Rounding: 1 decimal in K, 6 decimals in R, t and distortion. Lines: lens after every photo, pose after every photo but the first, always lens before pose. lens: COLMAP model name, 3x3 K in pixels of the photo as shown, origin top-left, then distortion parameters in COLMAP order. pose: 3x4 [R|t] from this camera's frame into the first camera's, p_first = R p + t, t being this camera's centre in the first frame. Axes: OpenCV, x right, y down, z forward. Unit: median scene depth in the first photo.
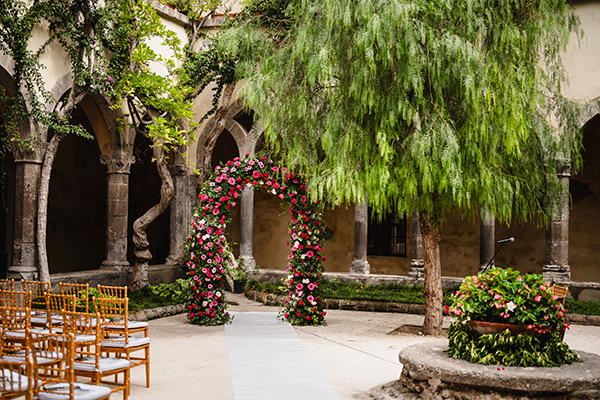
lens RADIAL K [[838.5, 0, 300.0], [0, 838.5, 200.0], [0, 0, 1]] dist [-0.193055, 1.200159]
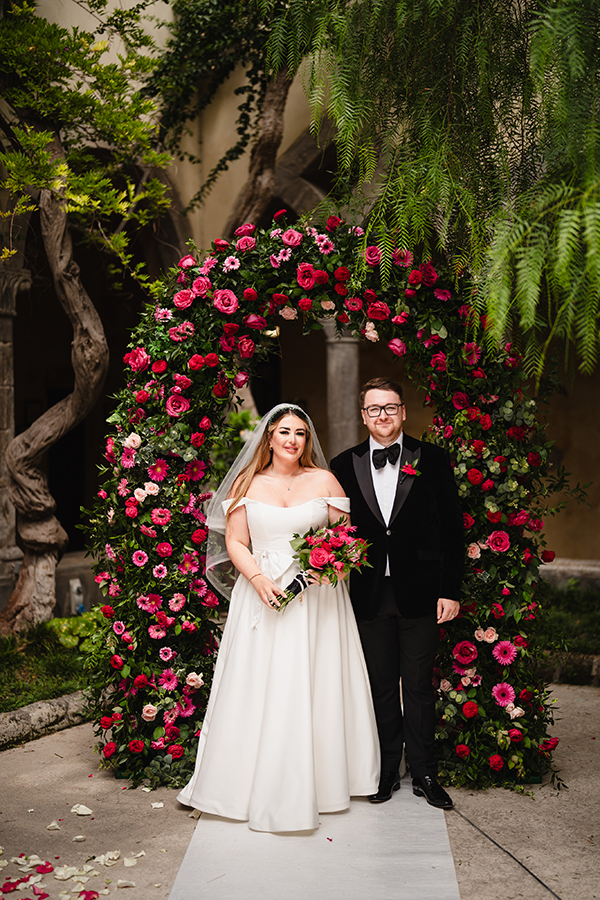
lens RADIAL K [[1257.8, 0, 300.0], [0, 1257.8, 450.0], [0, 0, 1]] dist [-0.193055, 1.200159]
pose [[0.986840, -0.025323, -0.159704, 0.014179], [0.031865, 0.998749, 0.038535, 0.013831], [0.158528, -0.043117, 0.986413, 0.562205]]
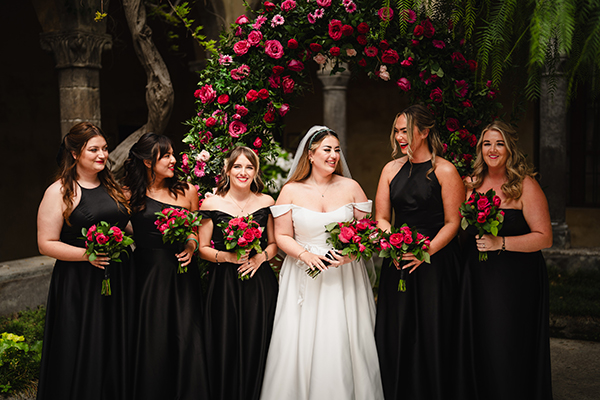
lens RADIAL K [[838.5, 0, 300.0], [0, 838.5, 200.0], [0, 0, 1]] dist [-0.193055, 1.200159]
pose [[0.990929, -0.025100, -0.132023, -0.020261], [0.035043, 0.996677, 0.073537, 0.019216], [0.129739, -0.077496, 0.988515, 0.612467]]
